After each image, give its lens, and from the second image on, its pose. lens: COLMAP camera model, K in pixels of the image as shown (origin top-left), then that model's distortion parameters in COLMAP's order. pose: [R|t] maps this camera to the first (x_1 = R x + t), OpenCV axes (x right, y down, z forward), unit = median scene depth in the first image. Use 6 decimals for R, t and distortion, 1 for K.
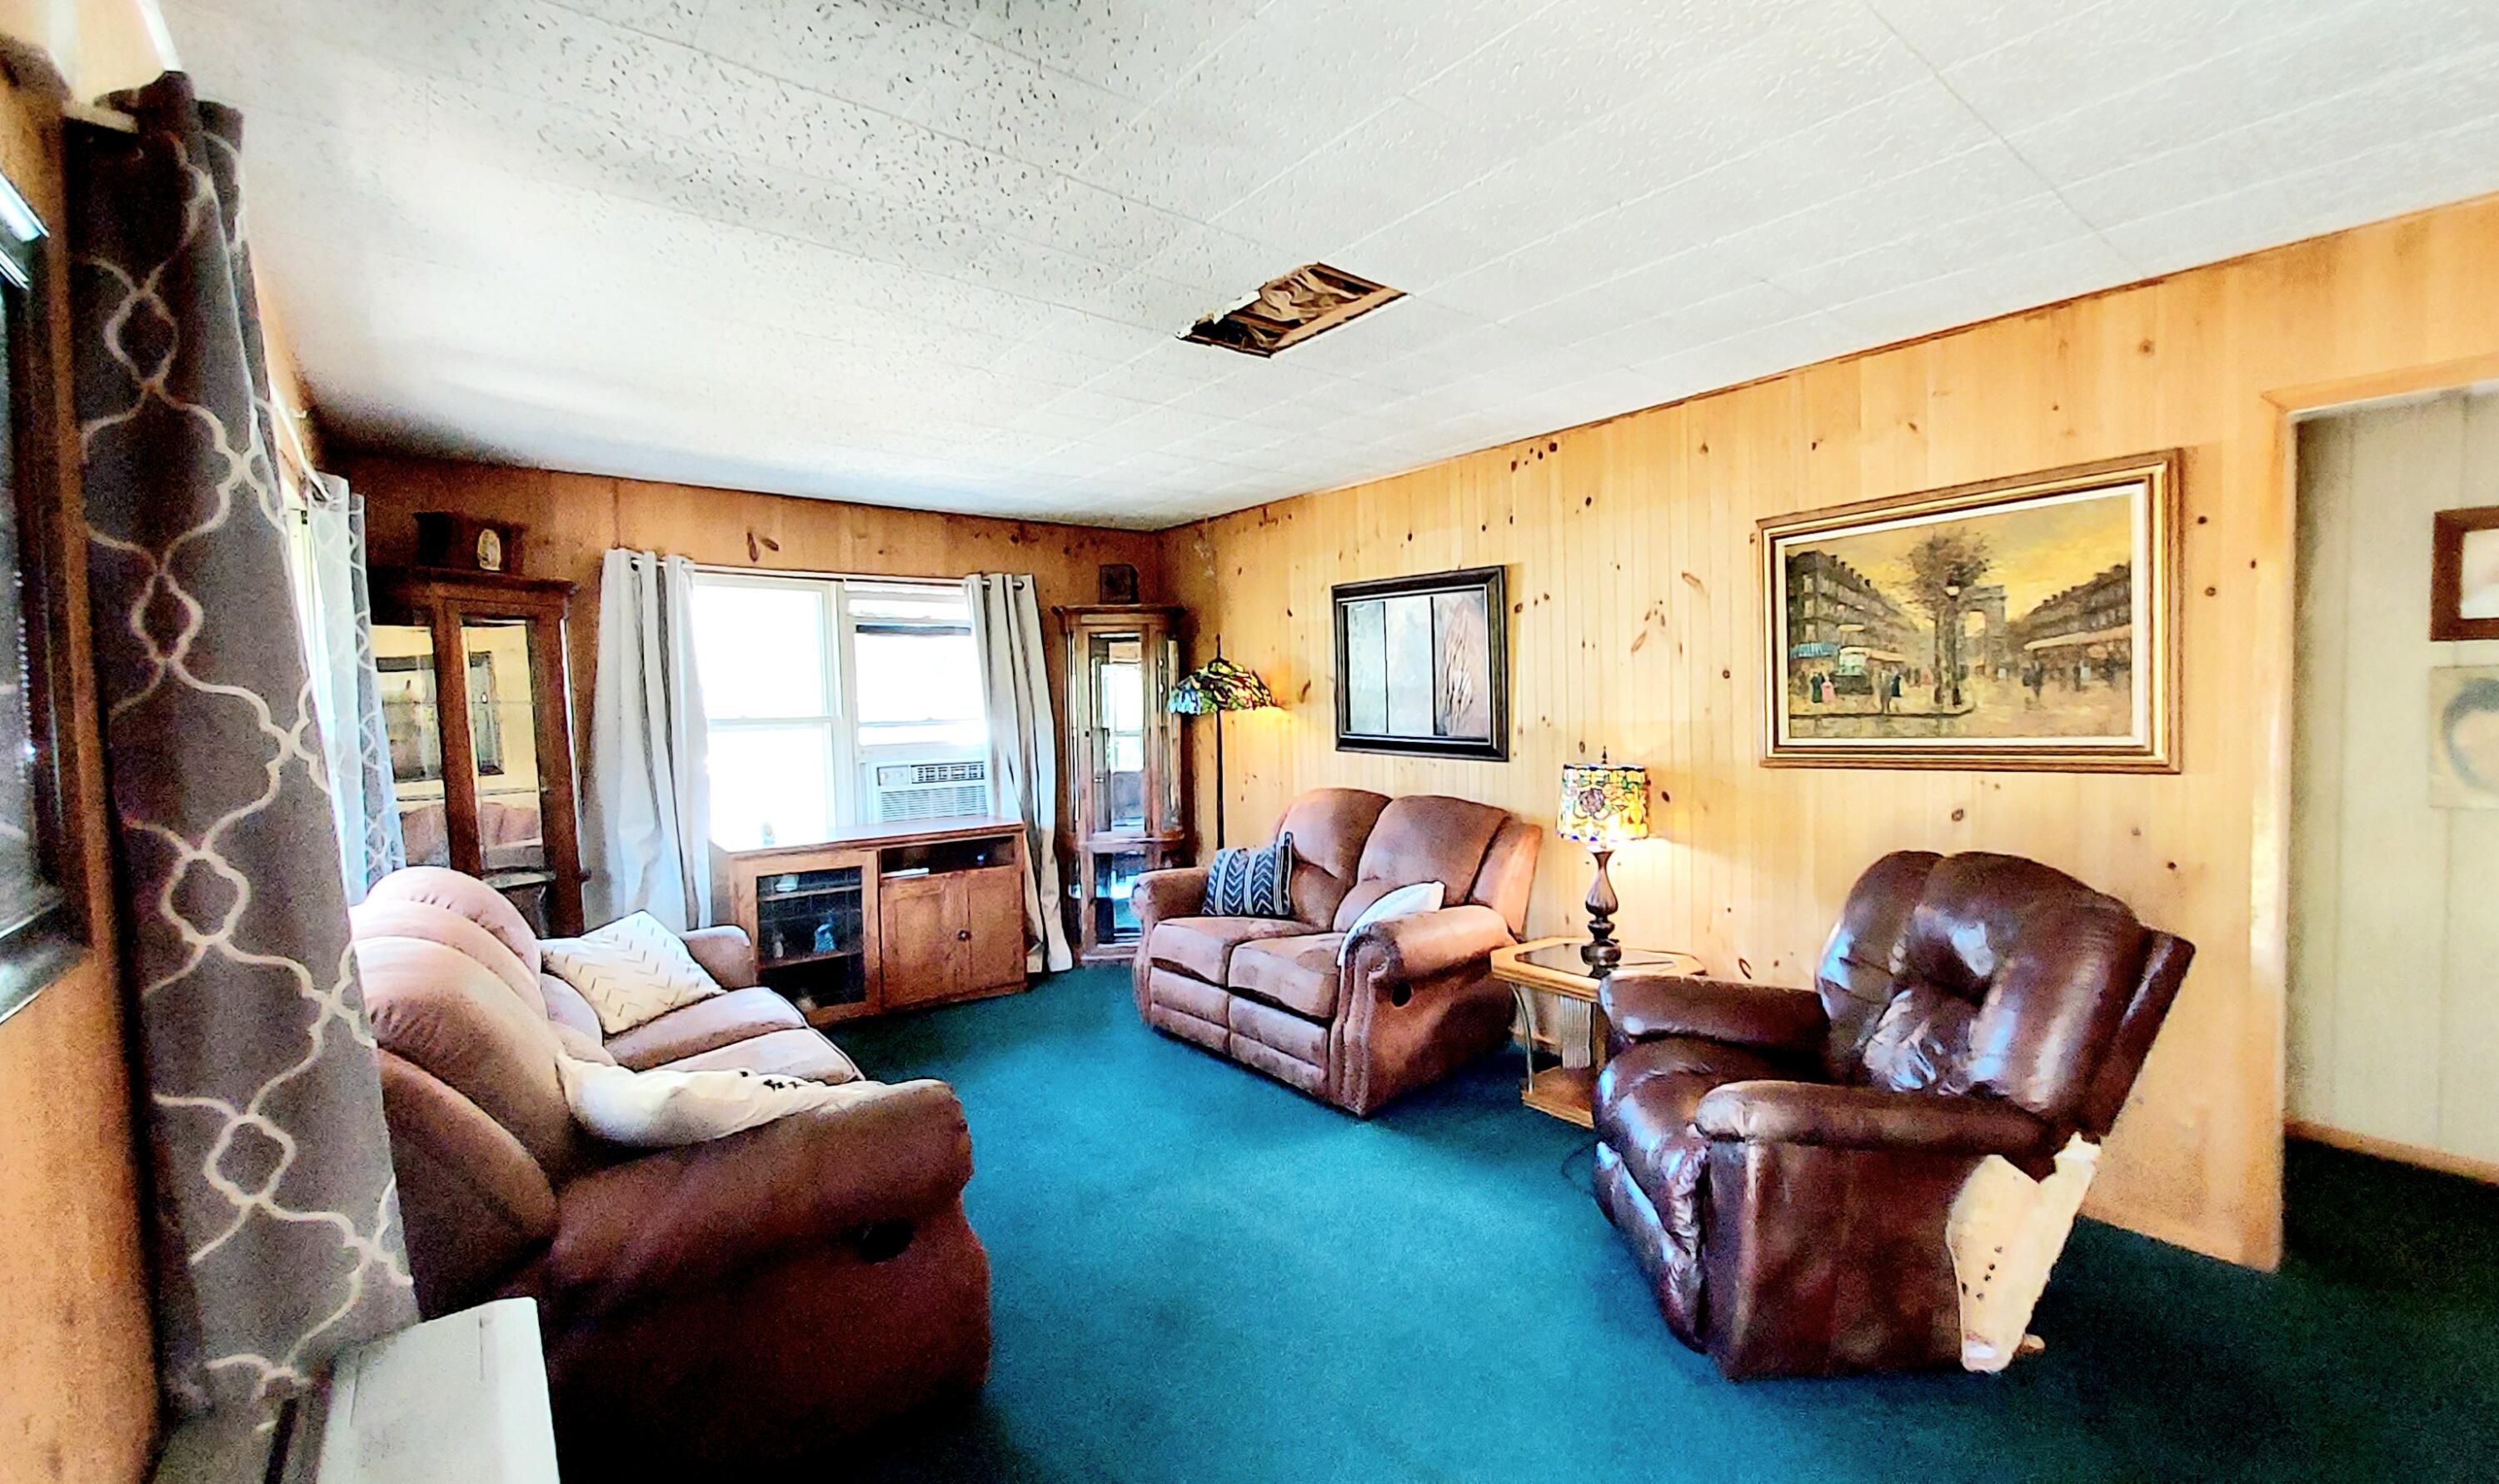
lens RADIAL K [[1035.3, 0, 1382.6], [0, 1035.3, 753.0], [0, 0, 1]] dist [-0.001167, 0.000049]
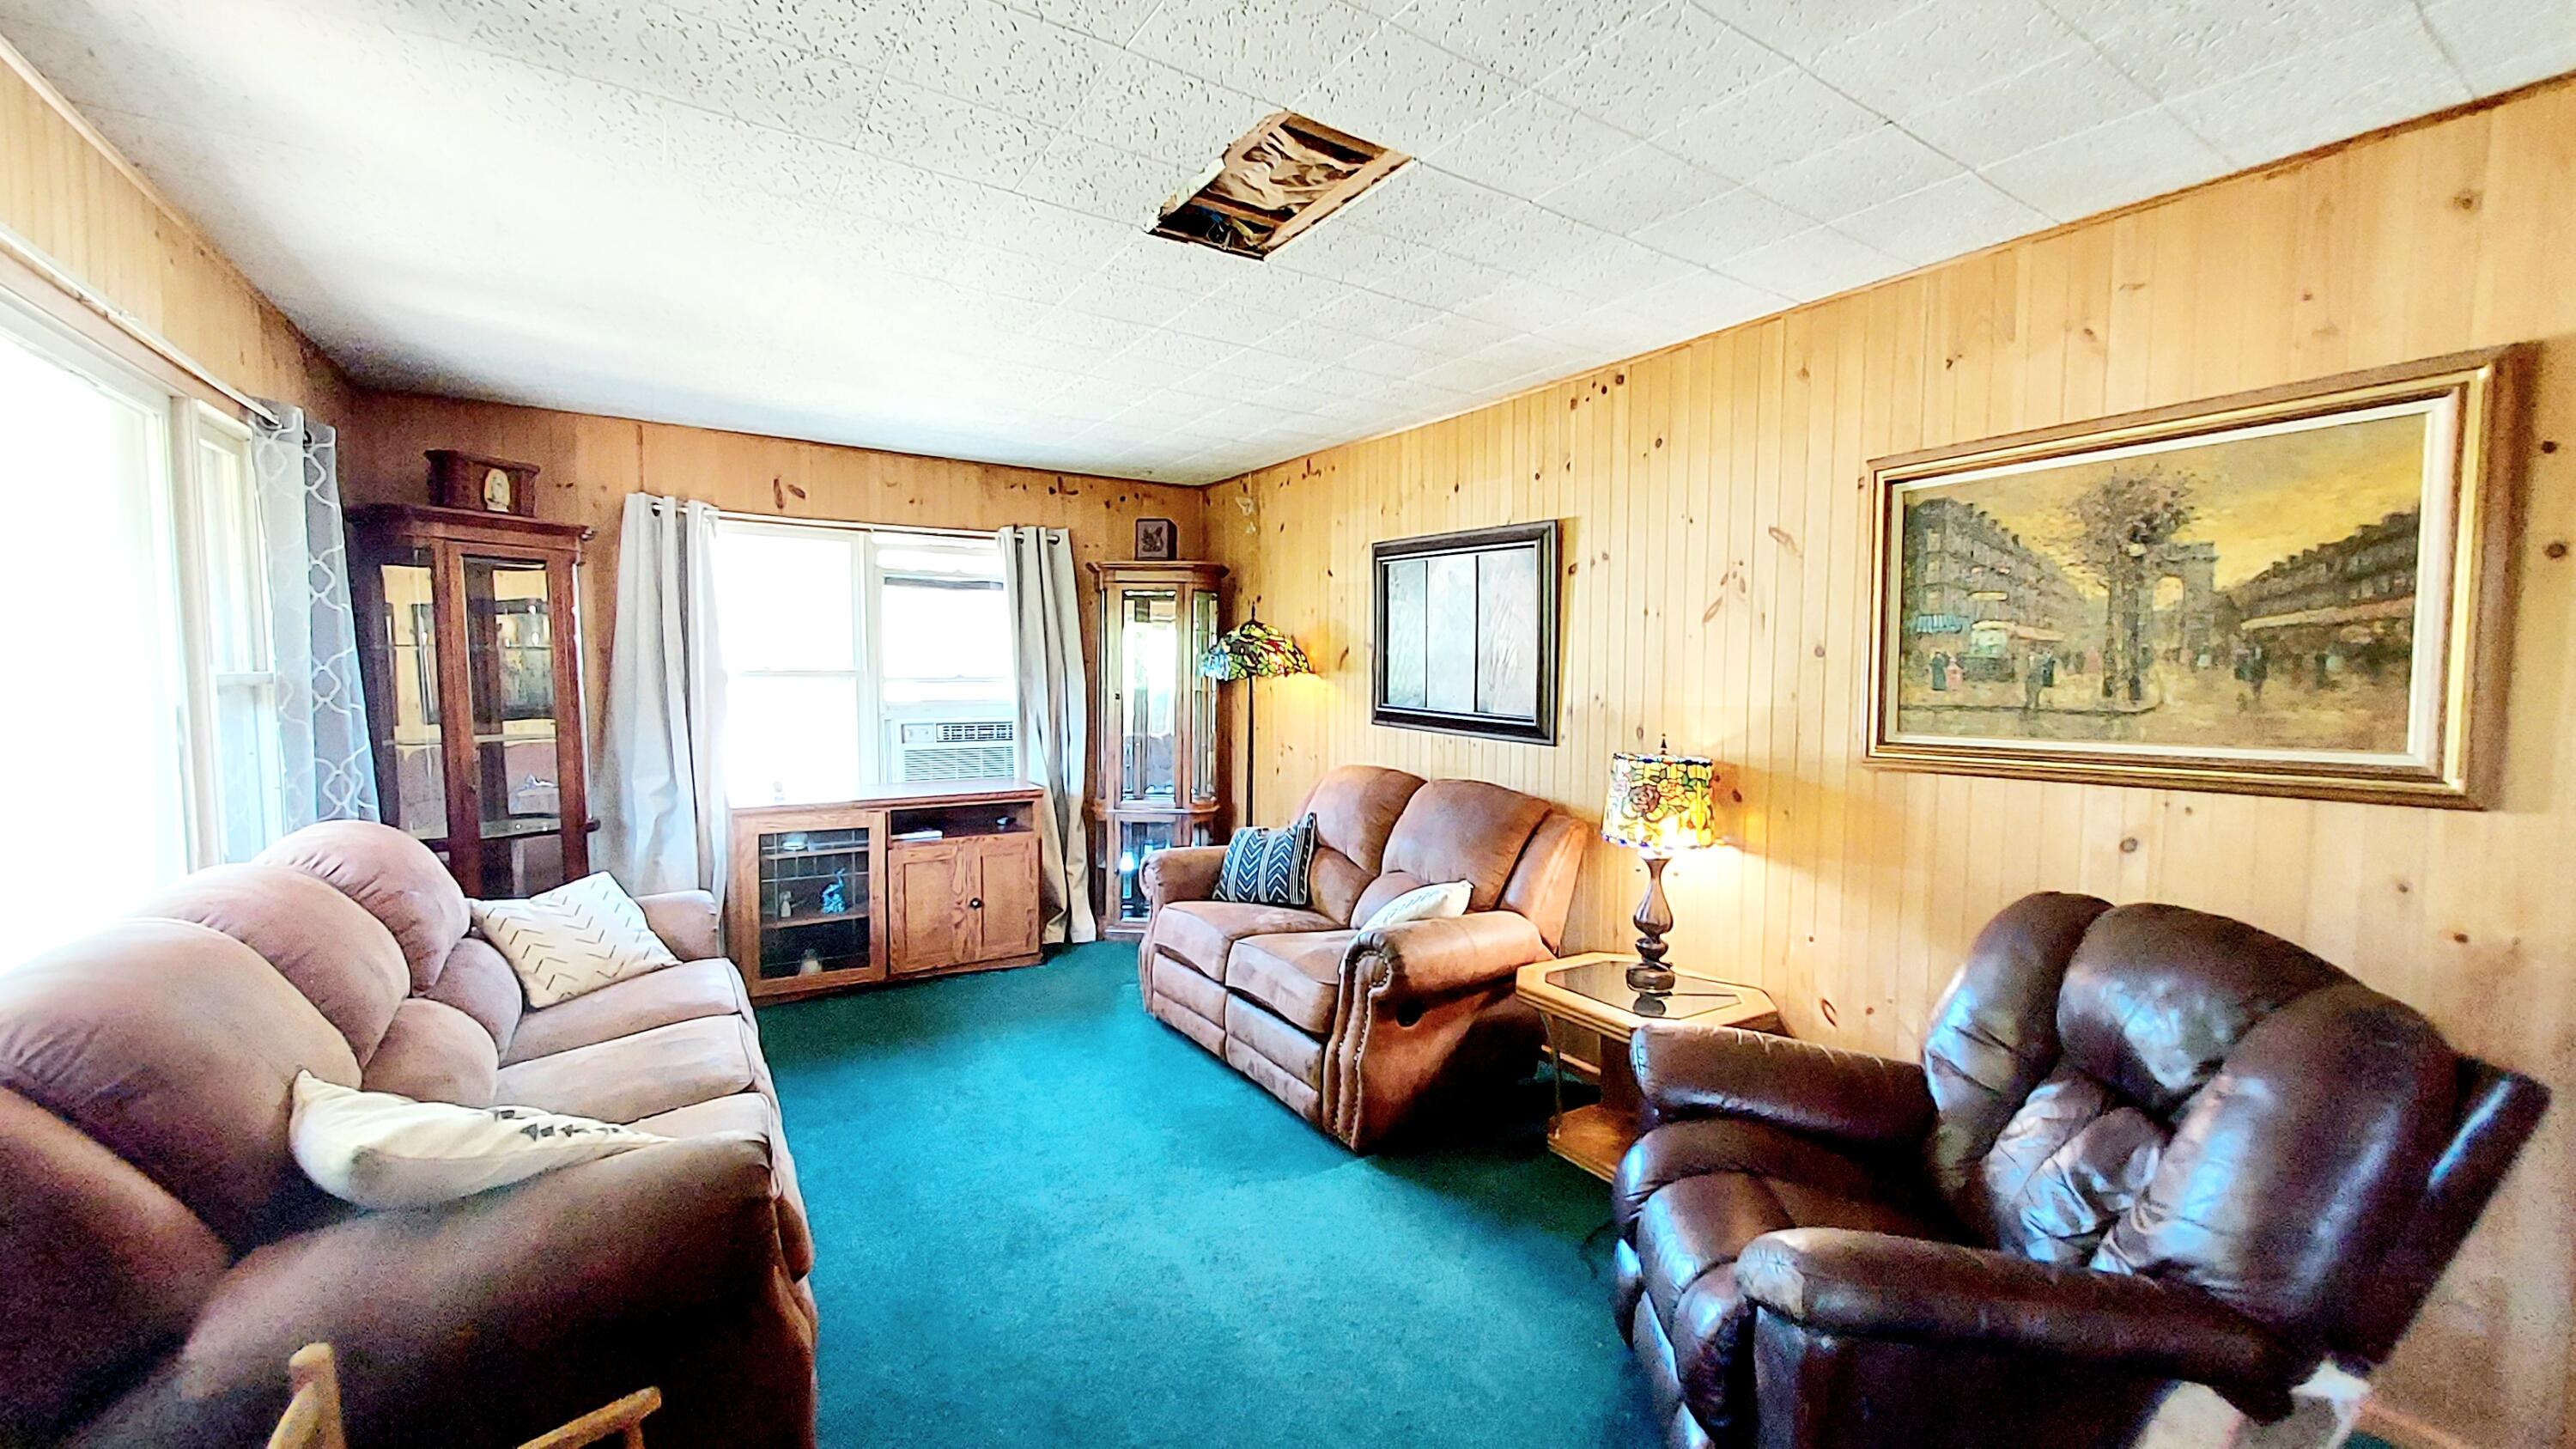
lens RADIAL K [[1014.0, 0, 1343.3], [0, 1014.0, 735.1], [0, 0, 1]] dist [0.002403, 0.000320]
pose [[0.991340, 0.037238, -0.125933, 0.060876], [-0.035201, 0.999211, 0.018370, -0.011838], [0.126518, -0.013778, 0.991869, 0.153896]]
